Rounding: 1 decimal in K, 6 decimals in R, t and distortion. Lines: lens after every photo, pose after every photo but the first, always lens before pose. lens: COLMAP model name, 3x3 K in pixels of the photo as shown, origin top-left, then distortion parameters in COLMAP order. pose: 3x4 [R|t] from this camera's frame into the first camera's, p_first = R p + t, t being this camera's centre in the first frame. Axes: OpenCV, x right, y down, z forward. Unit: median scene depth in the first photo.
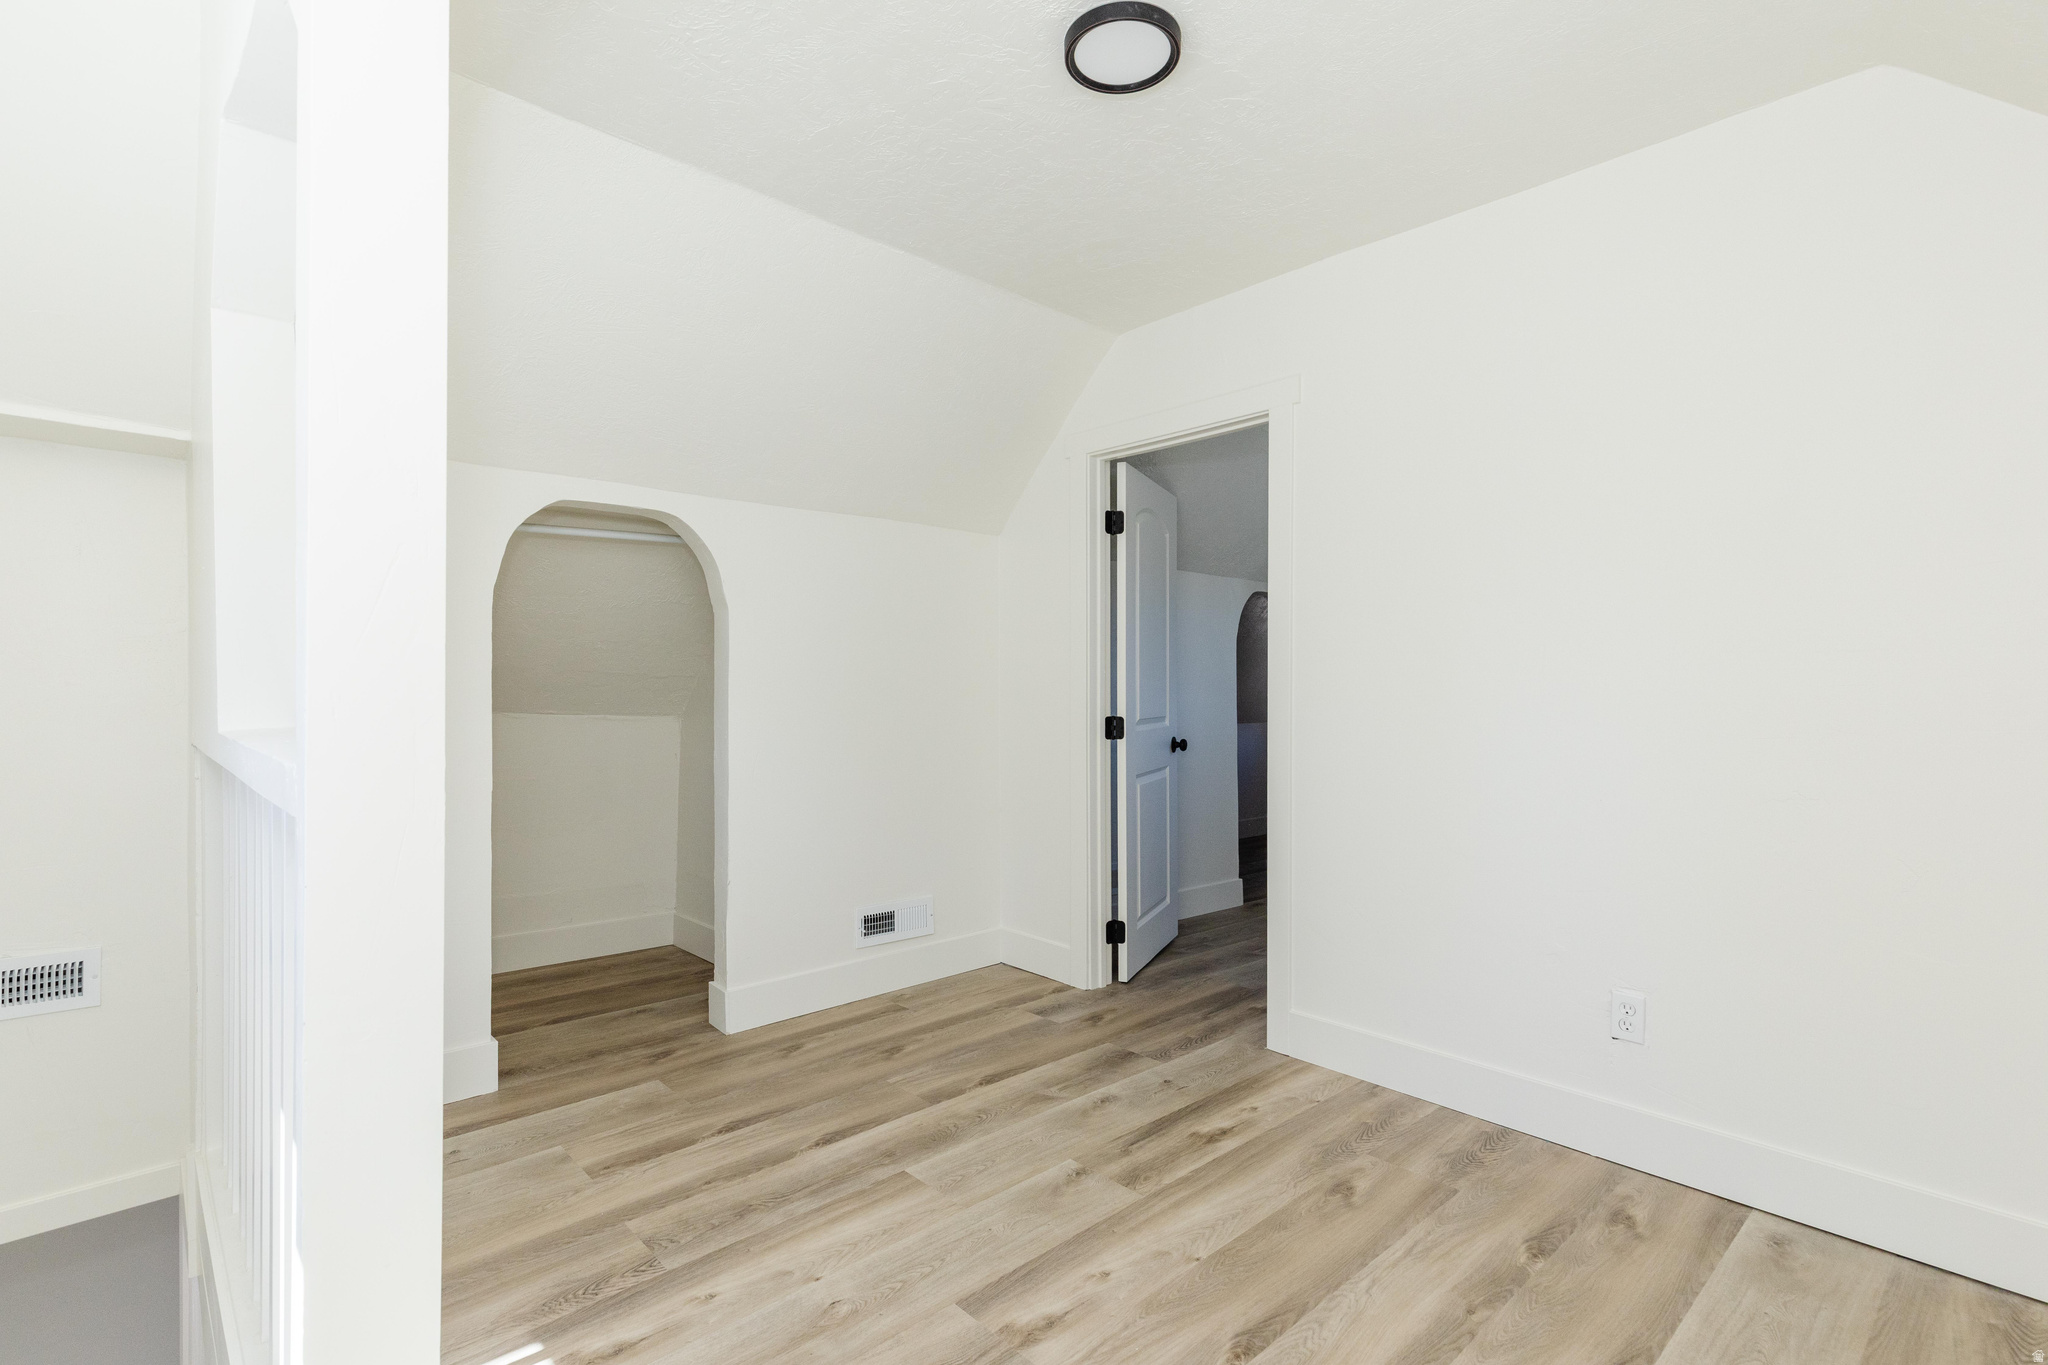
lens RADIAL K [[927.2, 0, 1040.6], [0, 927.2, 690.3], [0, 0, 1]] dist [0.013742, -0.003122]
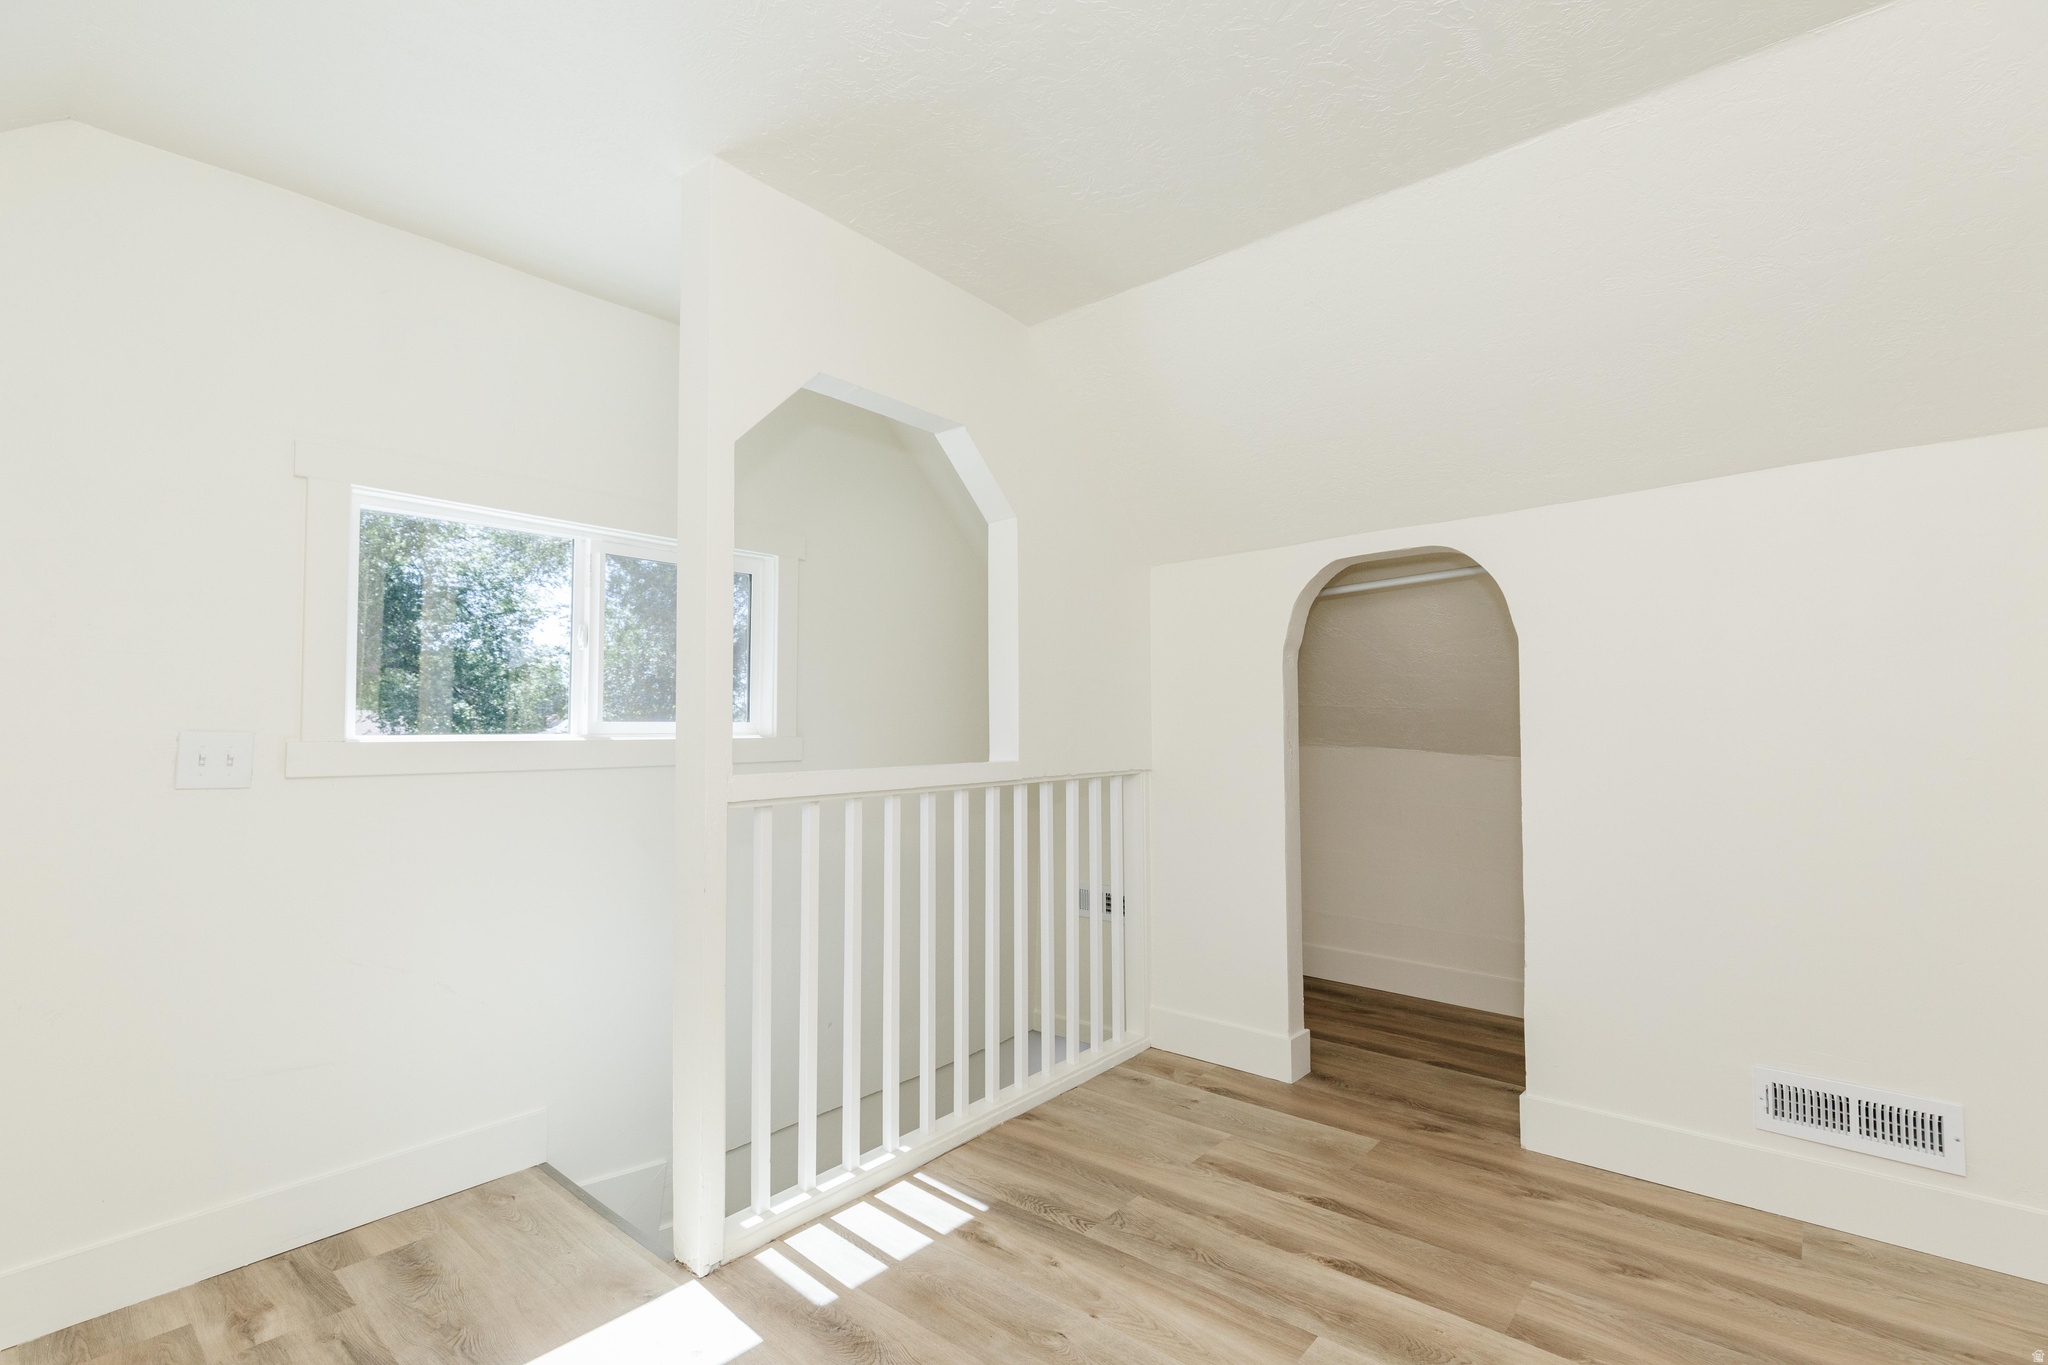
lens RADIAL K [[927.2, 0, 1040.1], [0, 927.2, 688.0], [0, 0, 1]] dist [0.013742, -0.003122]
pose [[0.127058, -0.046180, -0.990820, 0.524355], [0.007555, 0.998932, -0.045590, -0.009519], [0.991867, -0.001694, 0.127271, 0.528628]]
